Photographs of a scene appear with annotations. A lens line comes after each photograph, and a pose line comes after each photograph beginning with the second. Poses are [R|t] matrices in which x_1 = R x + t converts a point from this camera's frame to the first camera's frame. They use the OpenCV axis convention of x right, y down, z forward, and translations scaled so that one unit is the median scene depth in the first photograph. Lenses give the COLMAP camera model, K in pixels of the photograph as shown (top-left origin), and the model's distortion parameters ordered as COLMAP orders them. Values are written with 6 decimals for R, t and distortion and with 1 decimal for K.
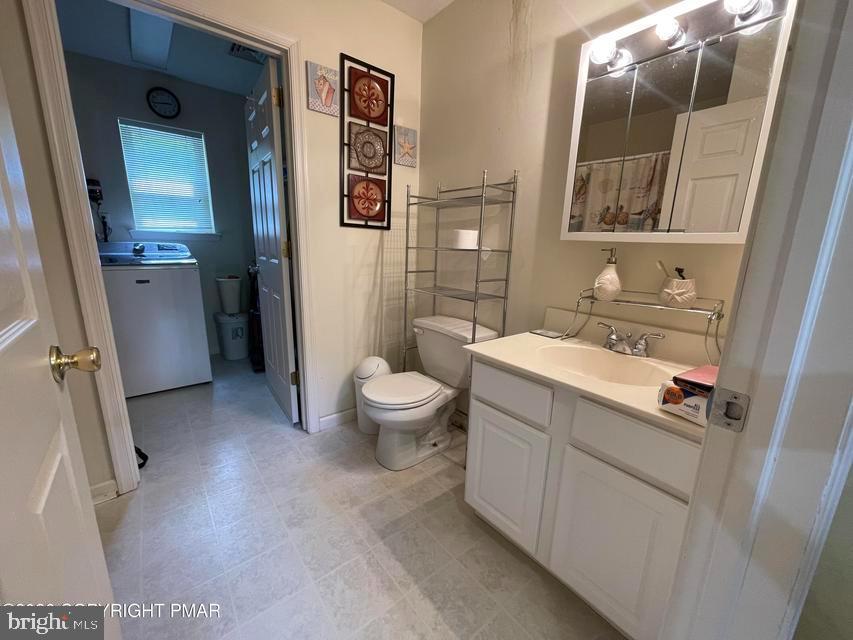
lens RADIAL K [[342.7, 0, 426.5], [0, 342.7, 320.0], [0, 0, 1]] dist [-0.000710, -0.000046]
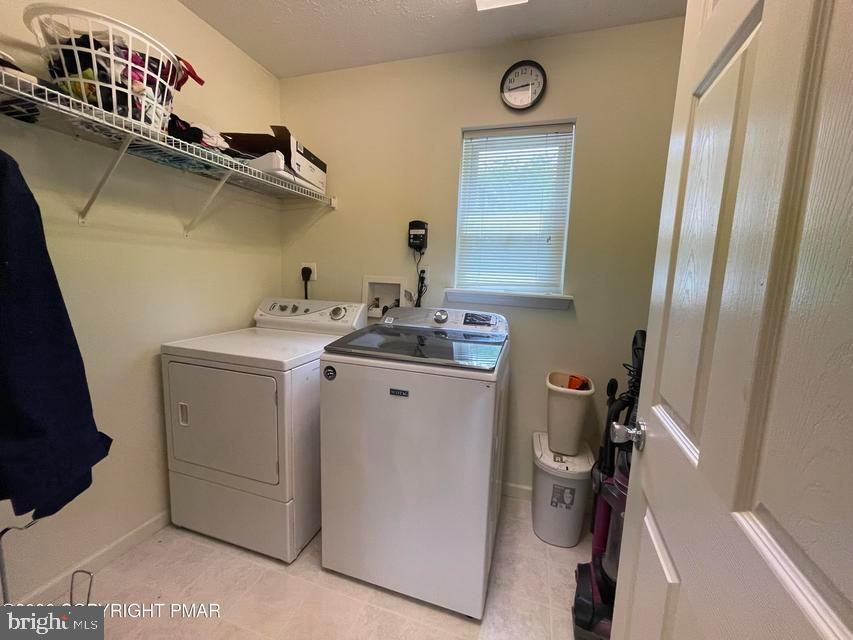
lens RADIAL K [[342.7, 0, 426.5], [0, 342.7, 320.0], [0, 0, 1]] dist [-0.000710, -0.000046]
pose [[0.557623, 0.098578, -0.824220, -0.325685], [-0.205878, 0.978324, -0.022277, -0.180975], [0.804159, 0.182111, 0.565831, 0.602842]]
